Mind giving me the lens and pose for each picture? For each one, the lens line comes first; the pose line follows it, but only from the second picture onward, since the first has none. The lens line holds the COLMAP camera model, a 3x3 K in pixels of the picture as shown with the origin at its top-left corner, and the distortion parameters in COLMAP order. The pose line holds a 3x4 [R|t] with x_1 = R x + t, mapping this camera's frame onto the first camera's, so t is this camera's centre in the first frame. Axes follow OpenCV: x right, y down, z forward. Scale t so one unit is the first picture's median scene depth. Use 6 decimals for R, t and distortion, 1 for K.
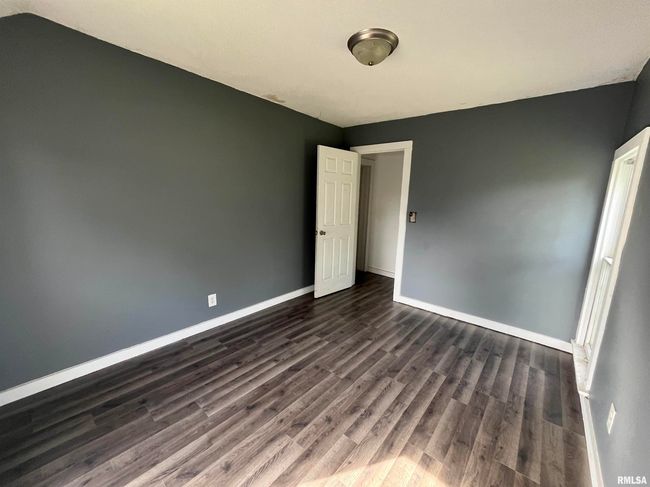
lens RADIAL K [[264.2, 0, 326.2], [0, 264.2, 243.4], [0, 0, 1]] dist [0.000918, -0.000244]
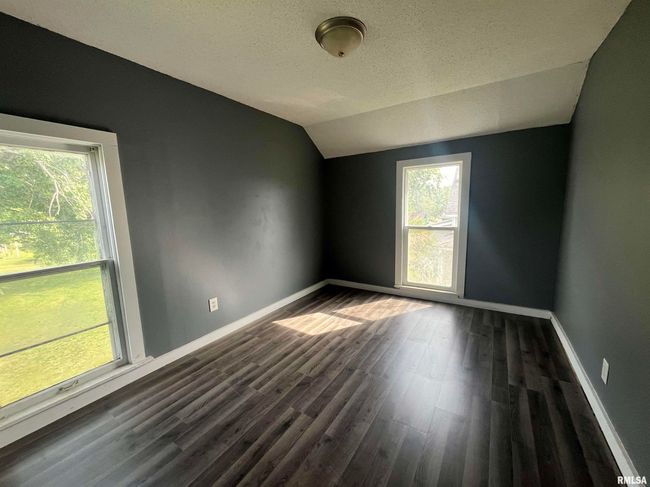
lens RADIAL K [[264.2, 0, 325.7], [0, 264.2, 243.6], [0, 0, 1]] dist [0.000918, -0.000244]
pose [[-0.991923, 0.014469, -0.126015, 0.276184], [-0.026024, 0.949124, 0.313824, -0.245876], [0.124145, 0.314569, -0.941081, 1.638360]]
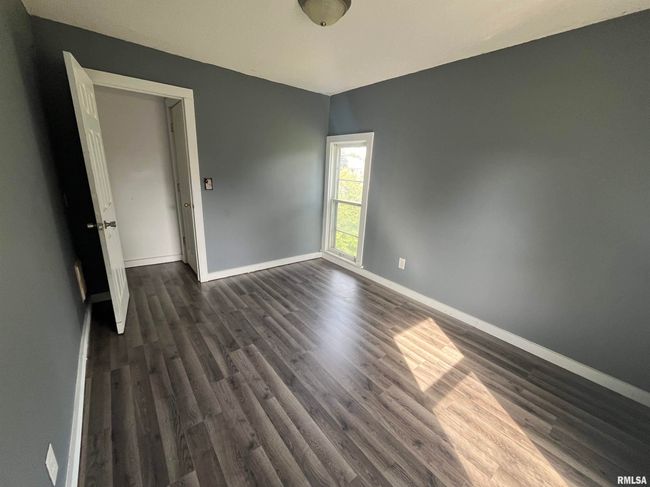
lens RADIAL K [[264.2, 0, 325.2], [0, 264.2, 242.5], [0, 0, 1]] dist [0.000918, -0.000244]
pose [[0.200252, -0.287772, 0.936529, -0.722509], [0.131039, 0.955170, 0.265481, -0.142537], [-0.970942, 0.069559, 0.228984, 0.640002]]
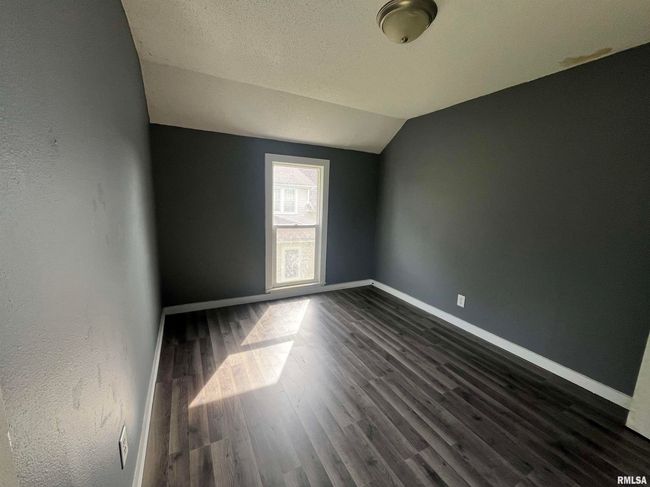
lens RADIAL K [[264.2, 0, 325.1], [0, 264.2, 244.0], [0, 0, 1]] dist [0.000918, -0.000244]
pose [[-0.370827, 0.112474, -0.921866, 0.874387], [-0.215278, 0.955192, 0.203137, -0.122923], [0.903406, 0.273786, -0.329998, 0.946454]]
